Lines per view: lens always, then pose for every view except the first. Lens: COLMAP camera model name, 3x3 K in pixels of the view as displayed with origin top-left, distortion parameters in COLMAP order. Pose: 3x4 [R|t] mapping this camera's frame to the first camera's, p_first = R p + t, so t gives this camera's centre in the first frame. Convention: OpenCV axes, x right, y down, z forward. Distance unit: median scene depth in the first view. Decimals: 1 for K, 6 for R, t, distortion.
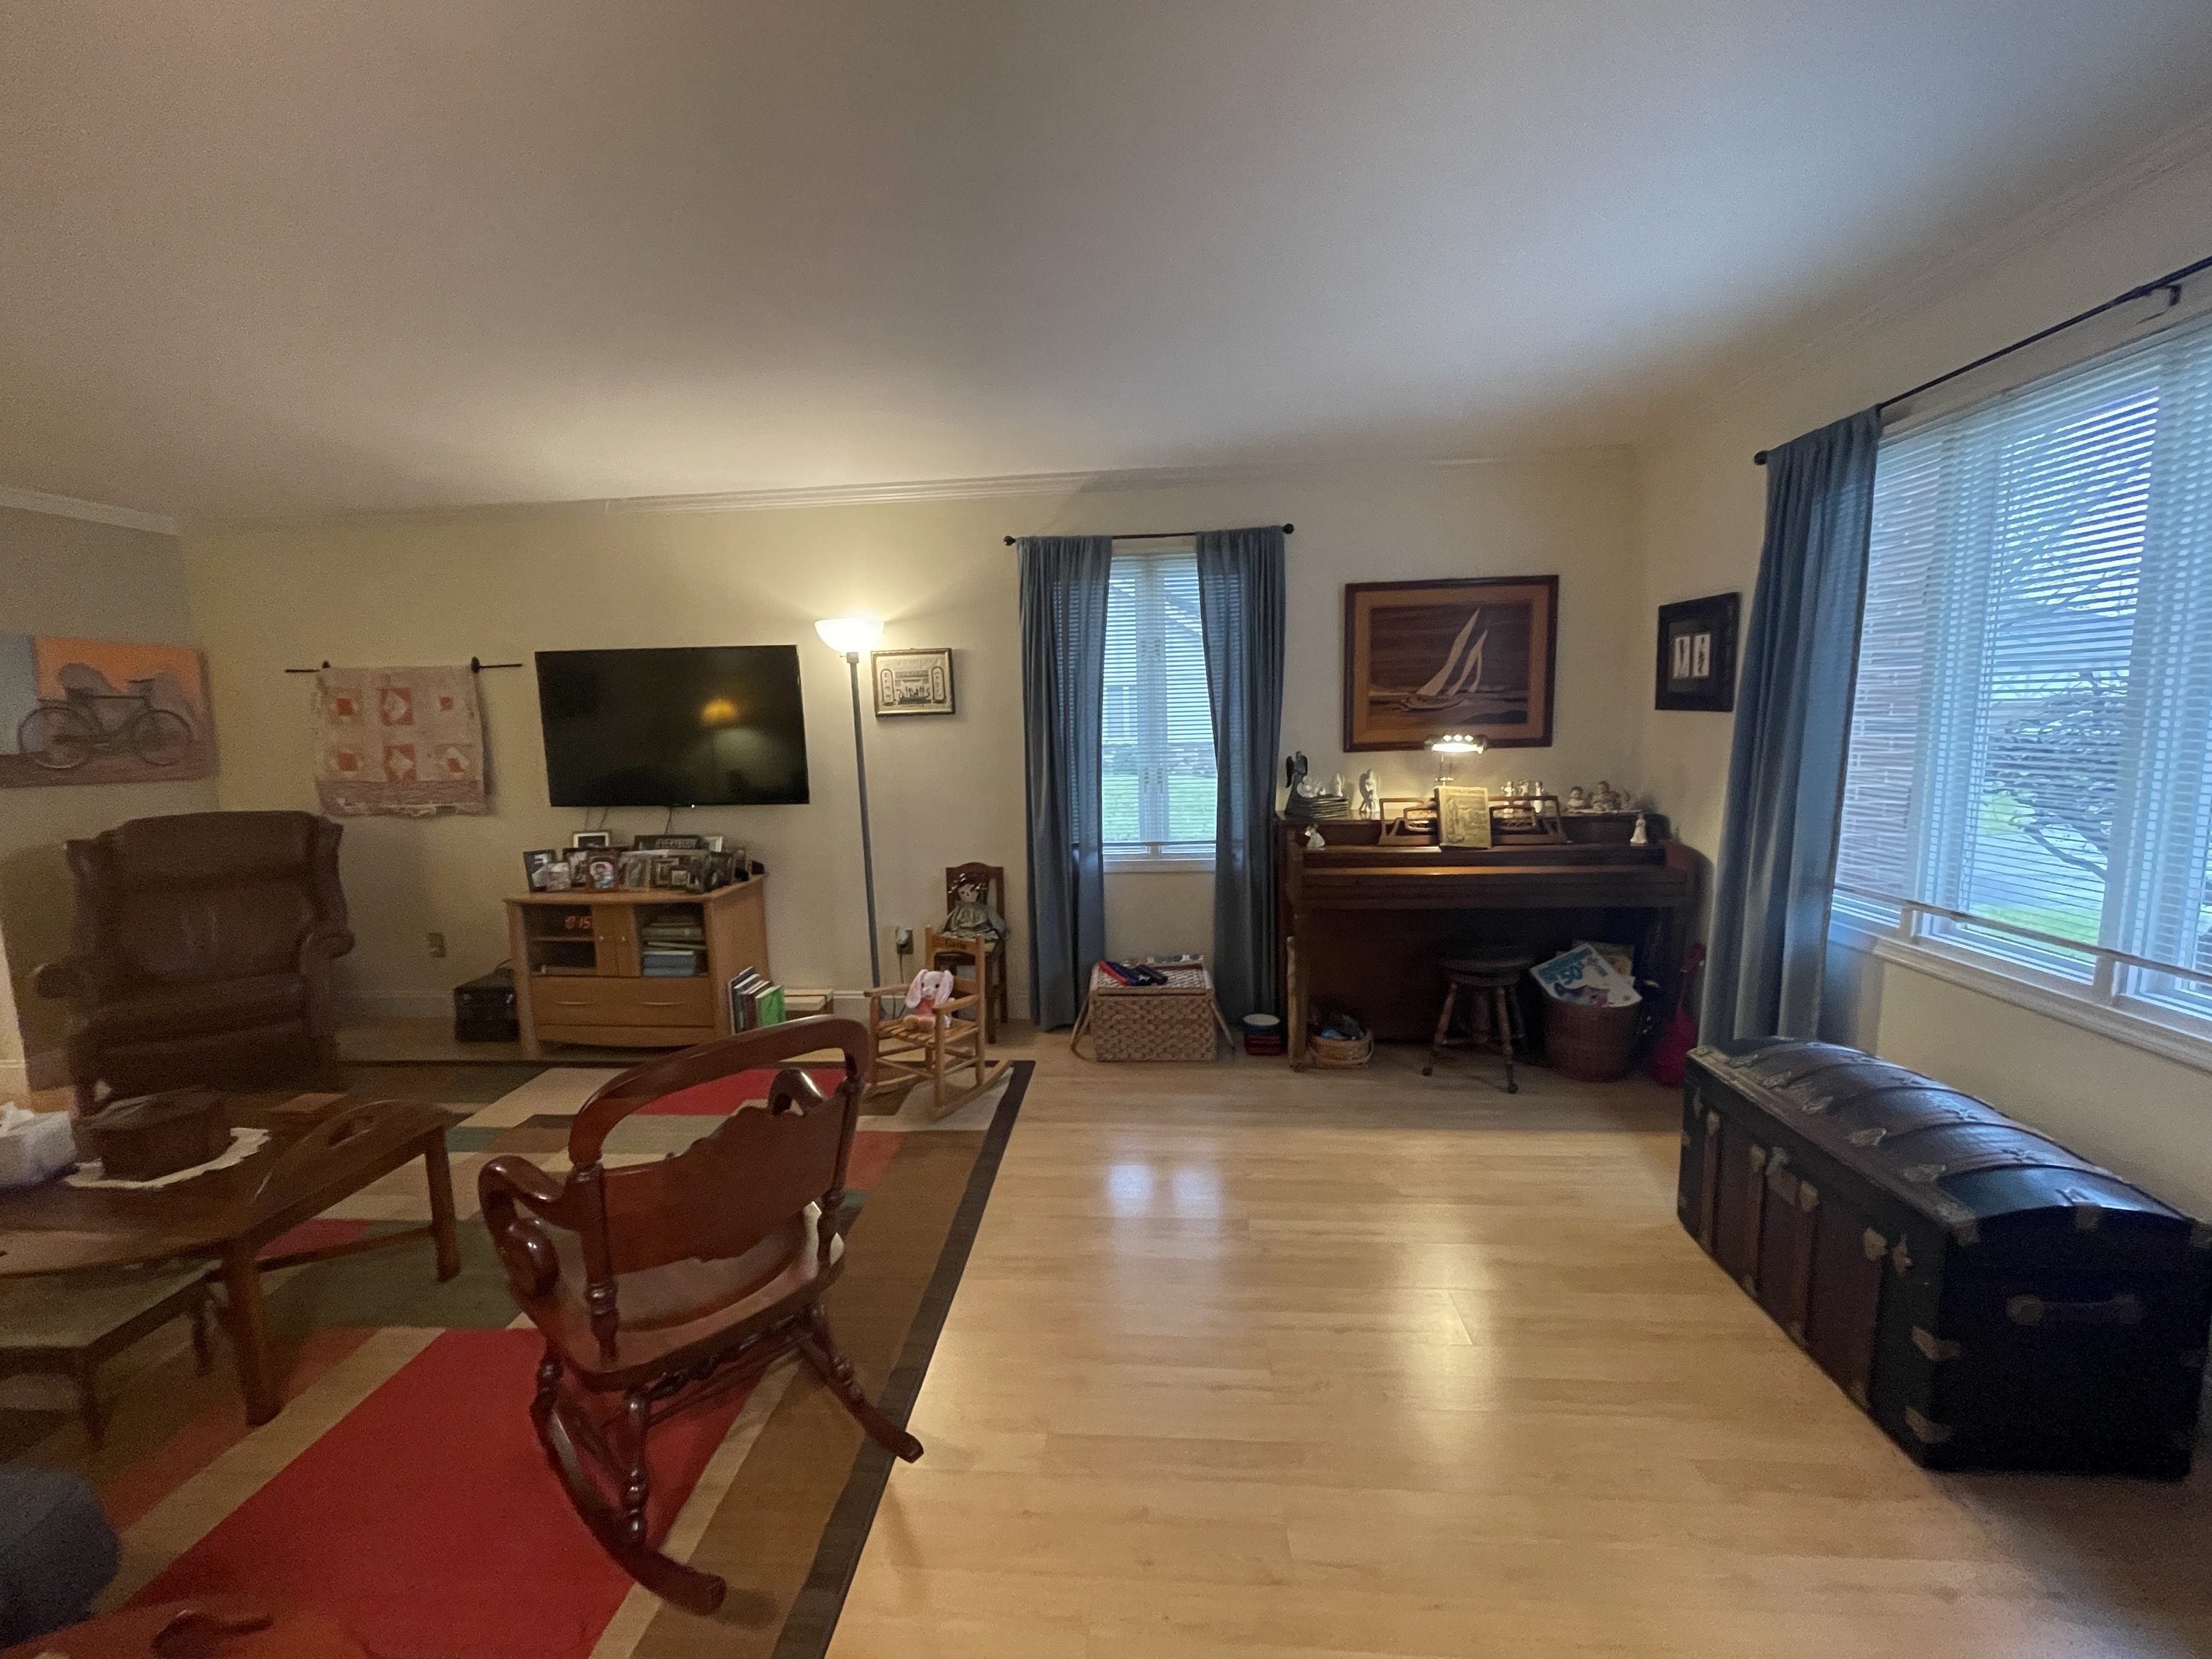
lens RADIAL K [[901.7, 0, 1106.2], [0, 901.7, 827.0], [0, 0, 1]] dist [-0.000839, -0.000950]
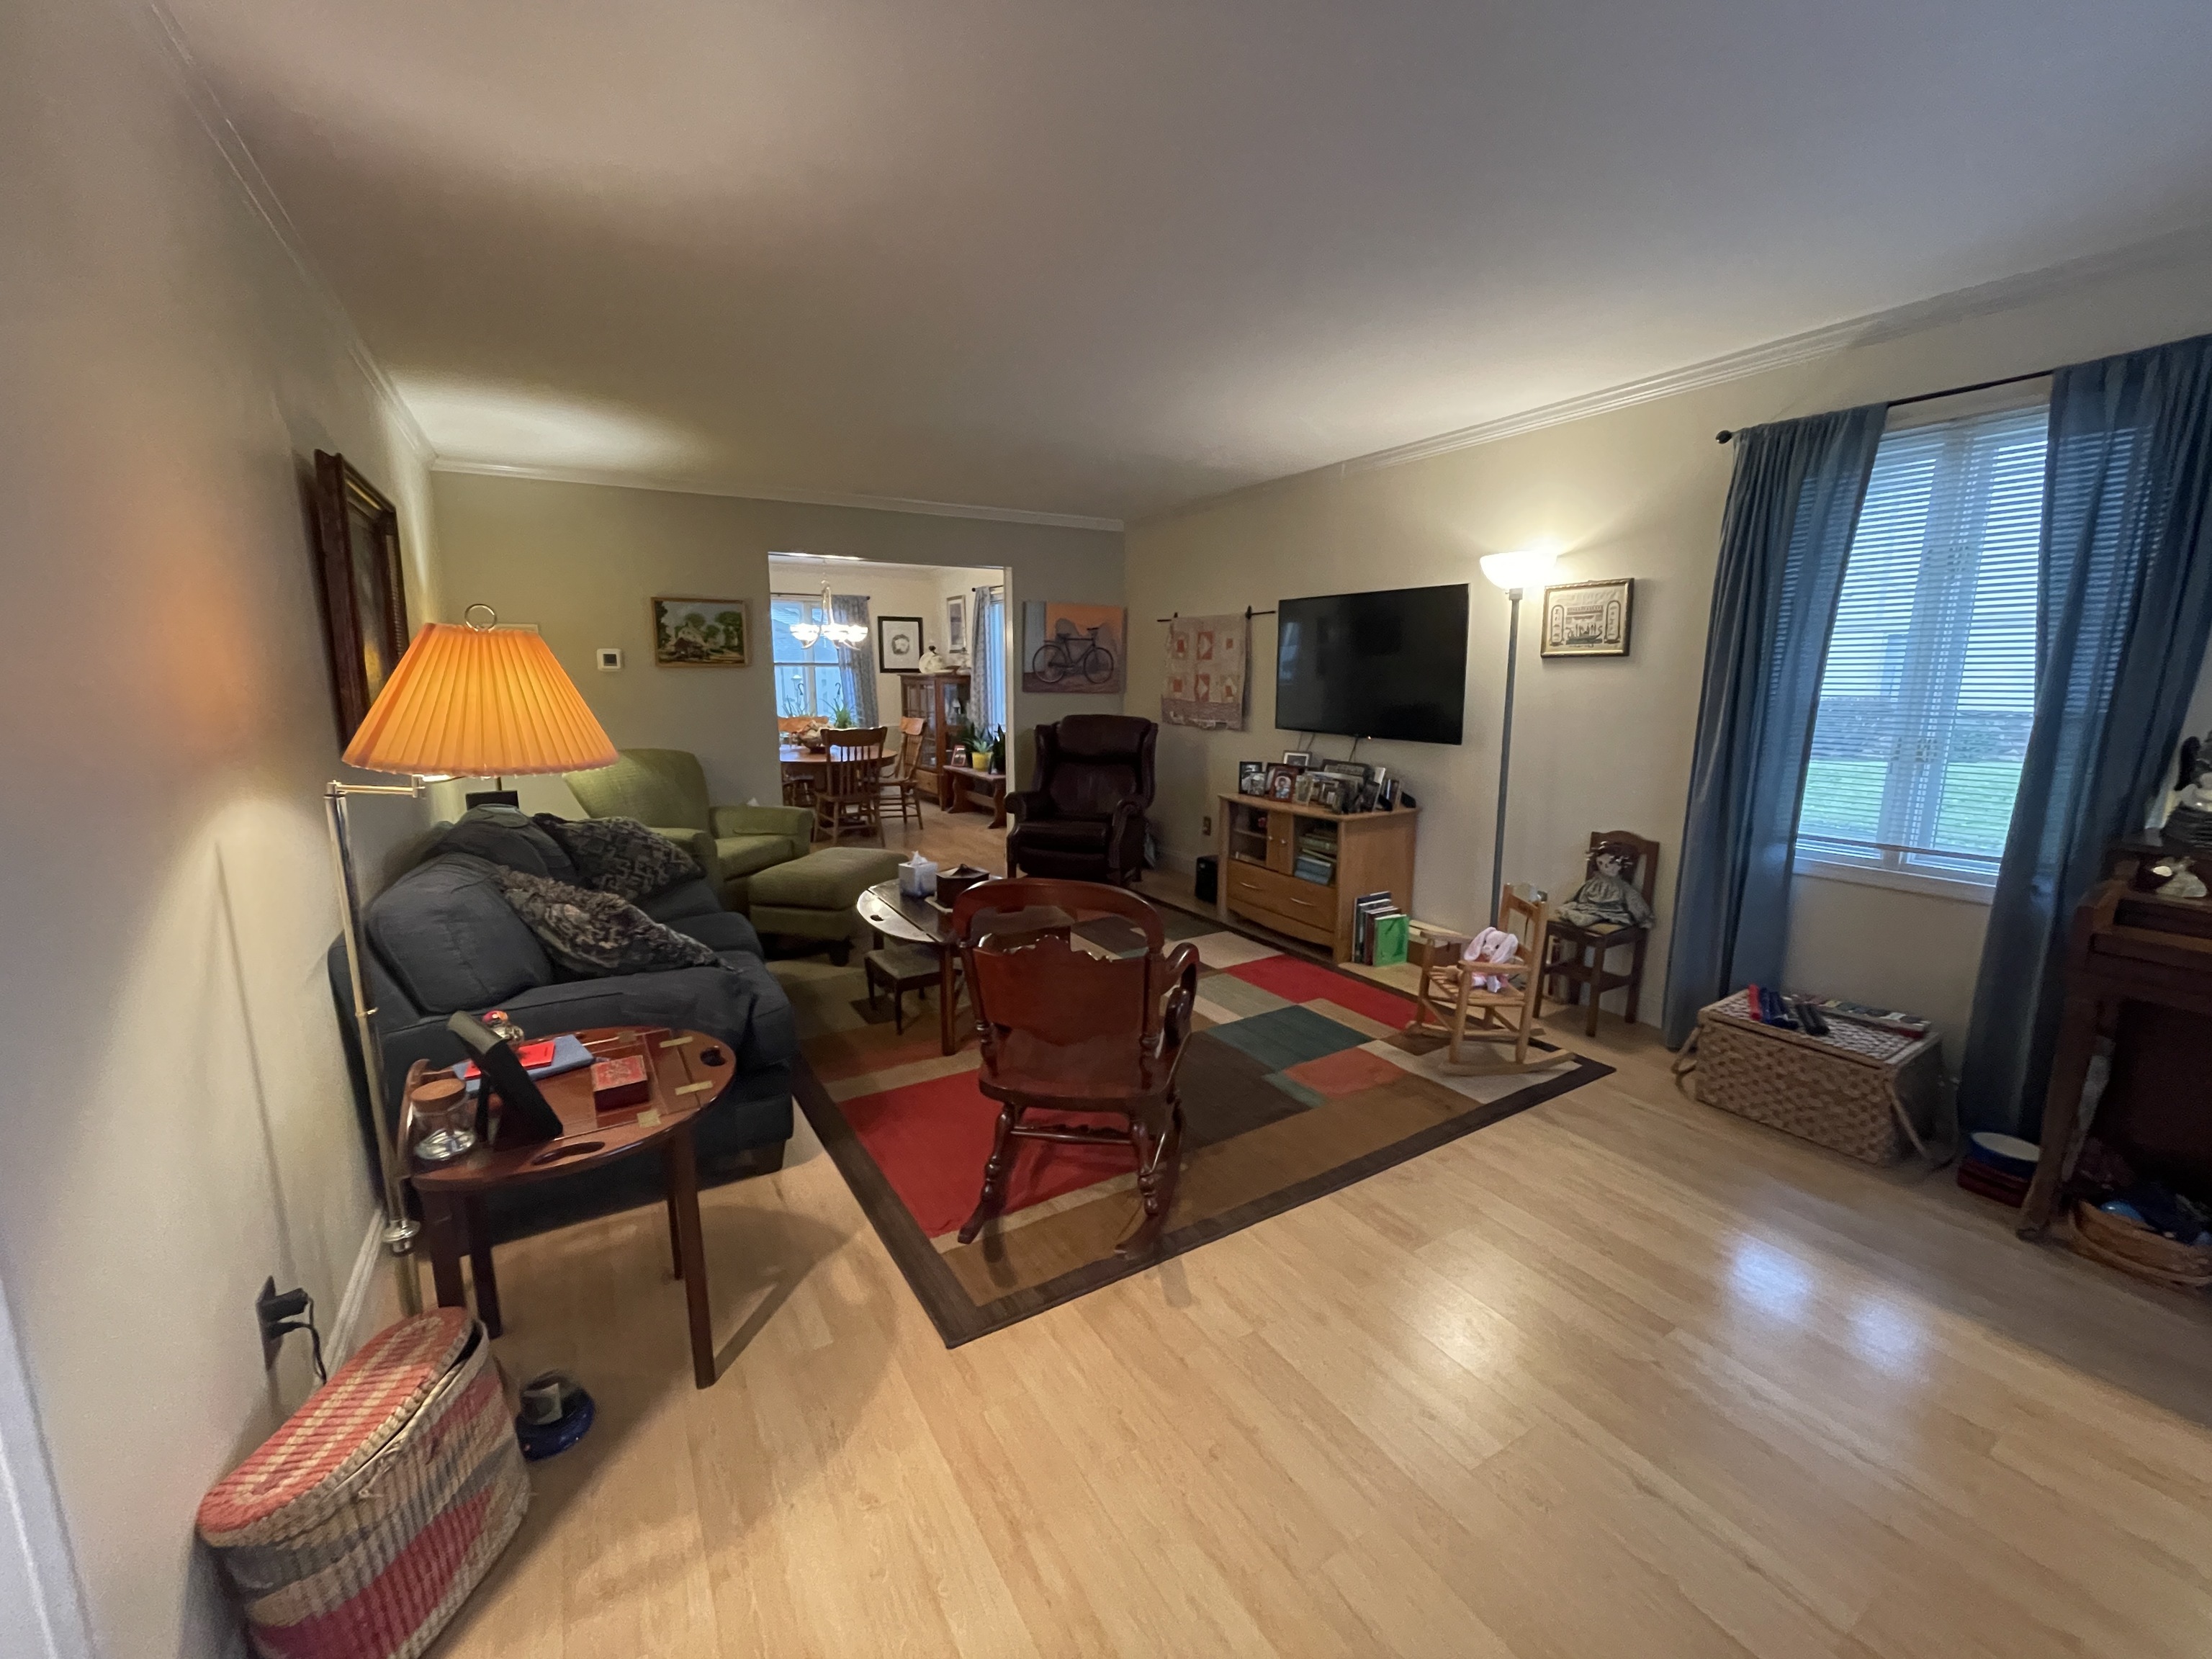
lens RADIAL K [[901.7, 0, 1102.4], [0, 901.7, 831.1], [0, 0, 1]] dist [-0.000839, -0.000950]
pose [[0.572620, 0.167861, -0.802452, 0.271532], [-0.115461, 0.985570, 0.123775, -0.010070], [0.811650, 0.021776, 0.583739, 0.100485]]
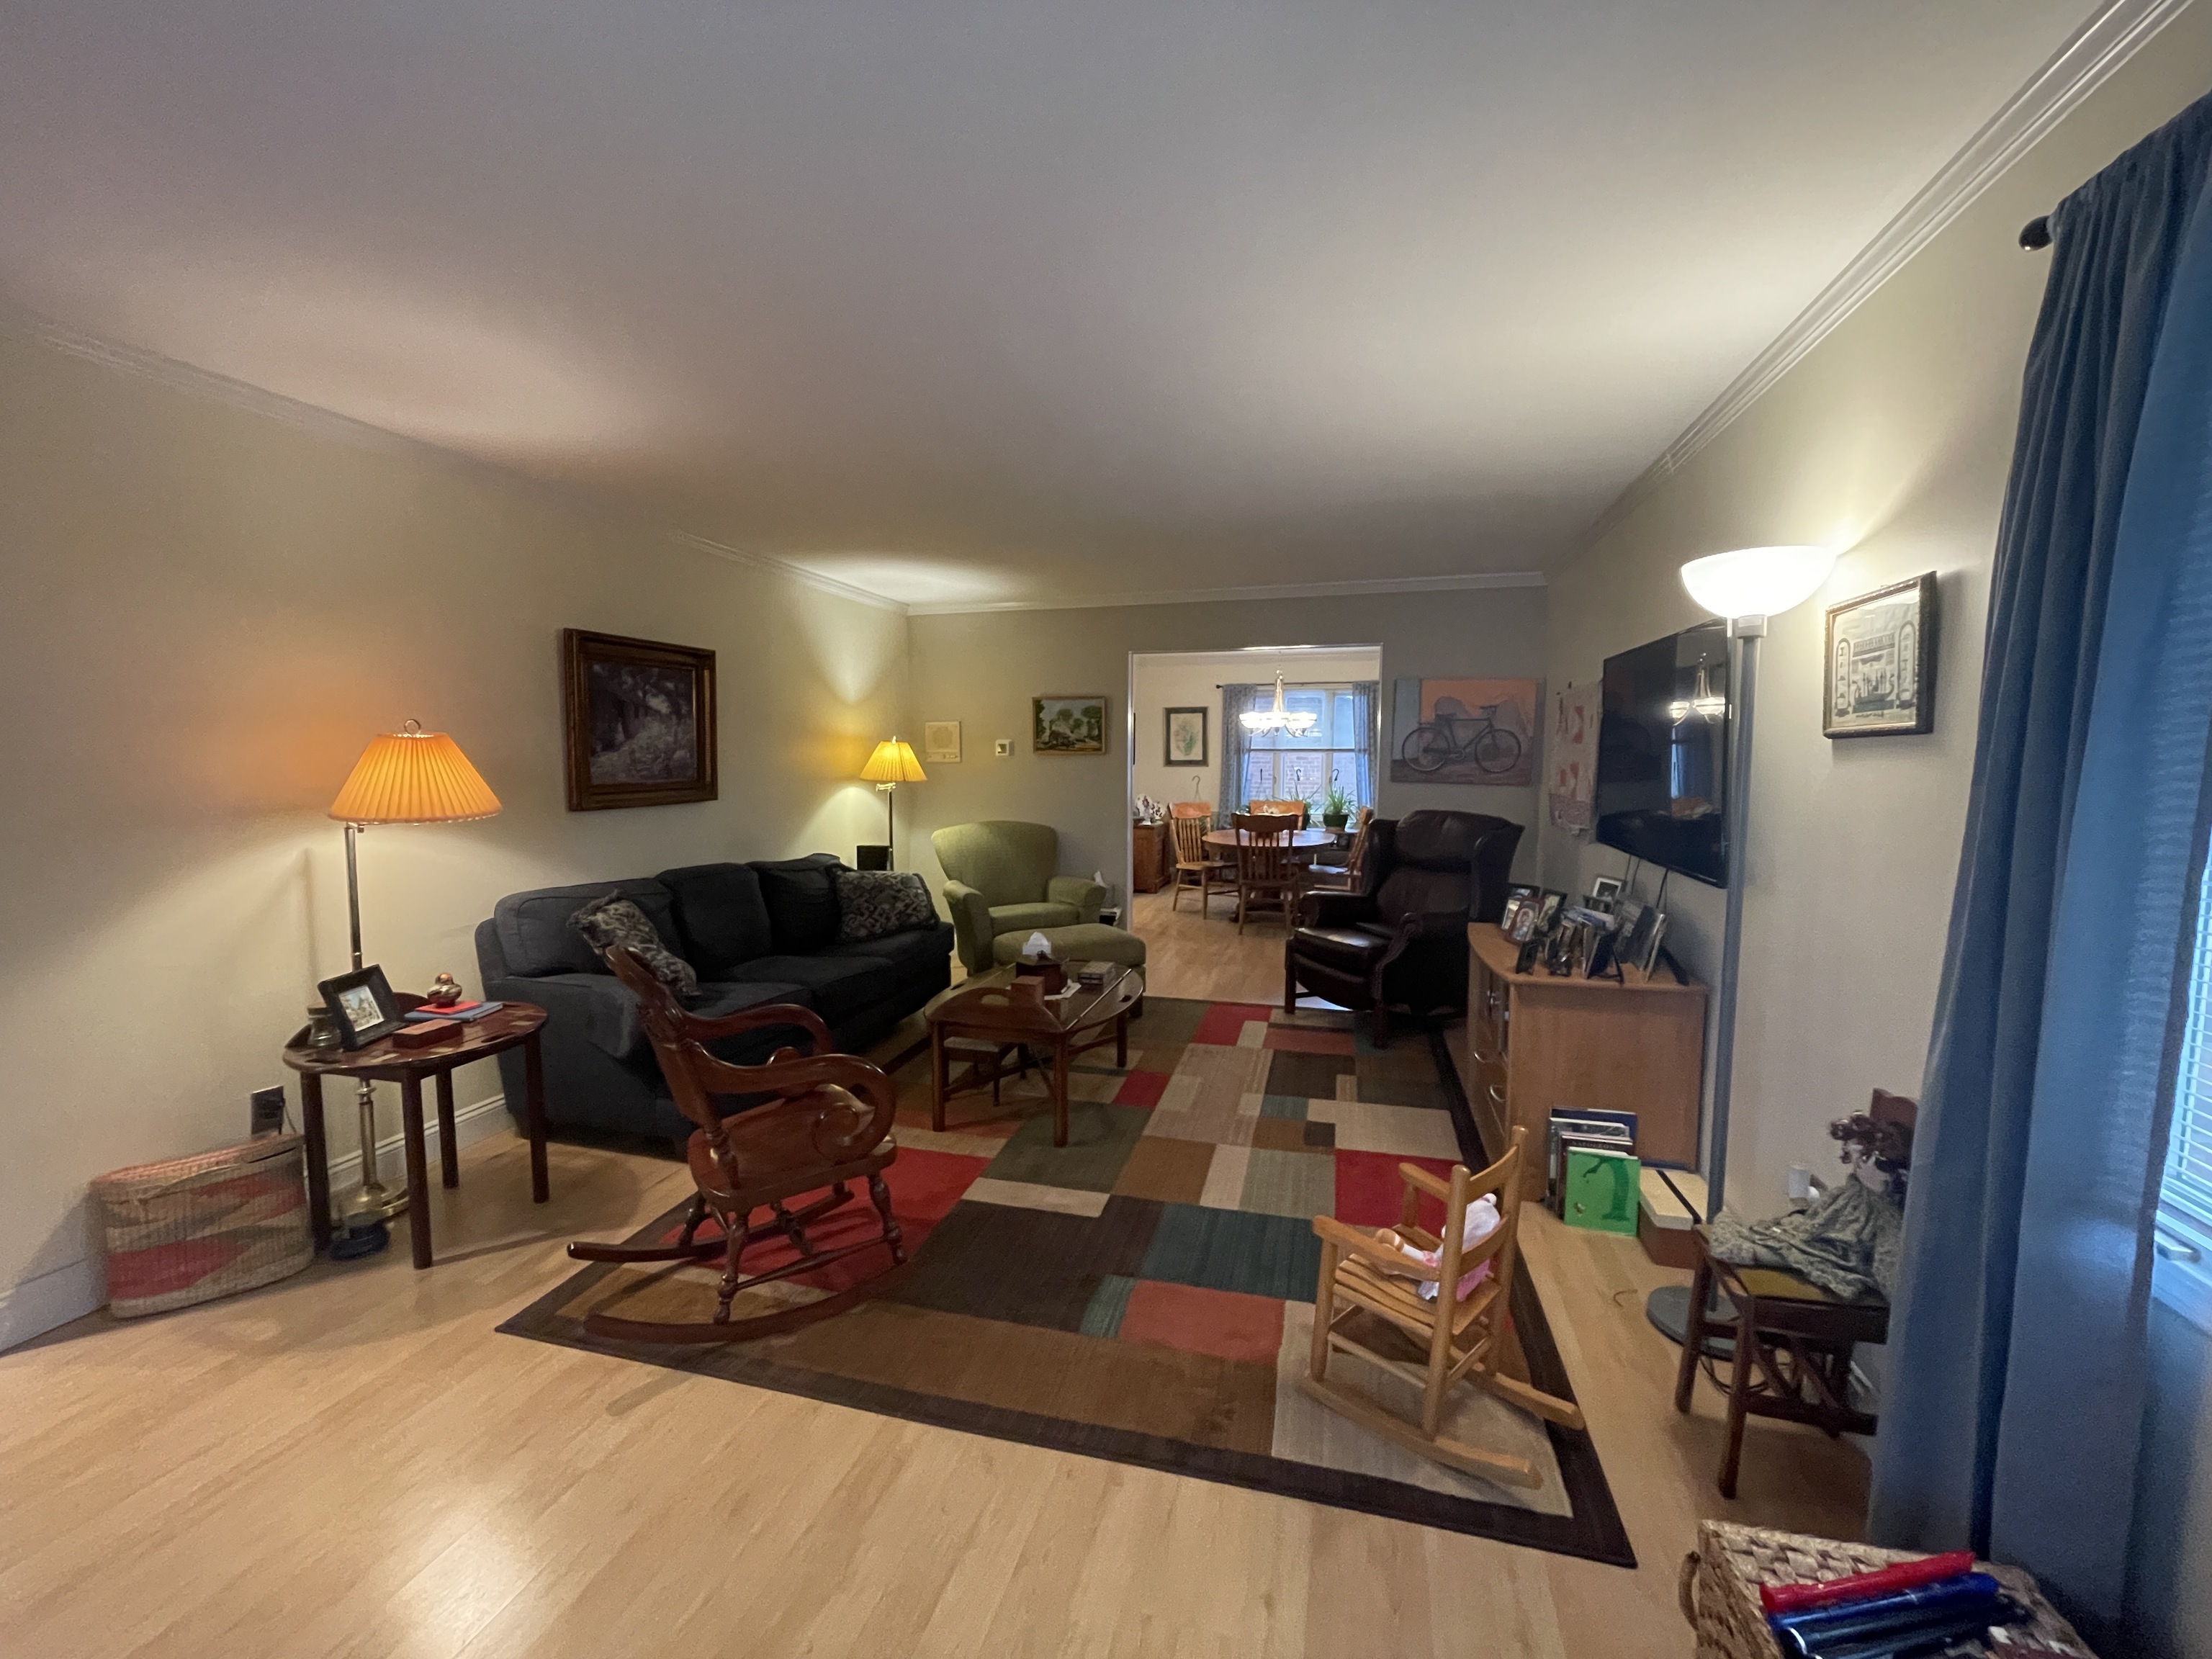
lens RADIAL K [[901.7, 0, 1102.0], [0, 901.7, 830.6], [0, 0, 1]] dist [-0.000839, -0.000950]
pose [[-0.205472, 0.106248, -0.972878, 0.322971], [-0.116469, 0.984370, 0.132102, -0.095885], [0.971708, 0.140453, -0.189886, 0.746268]]
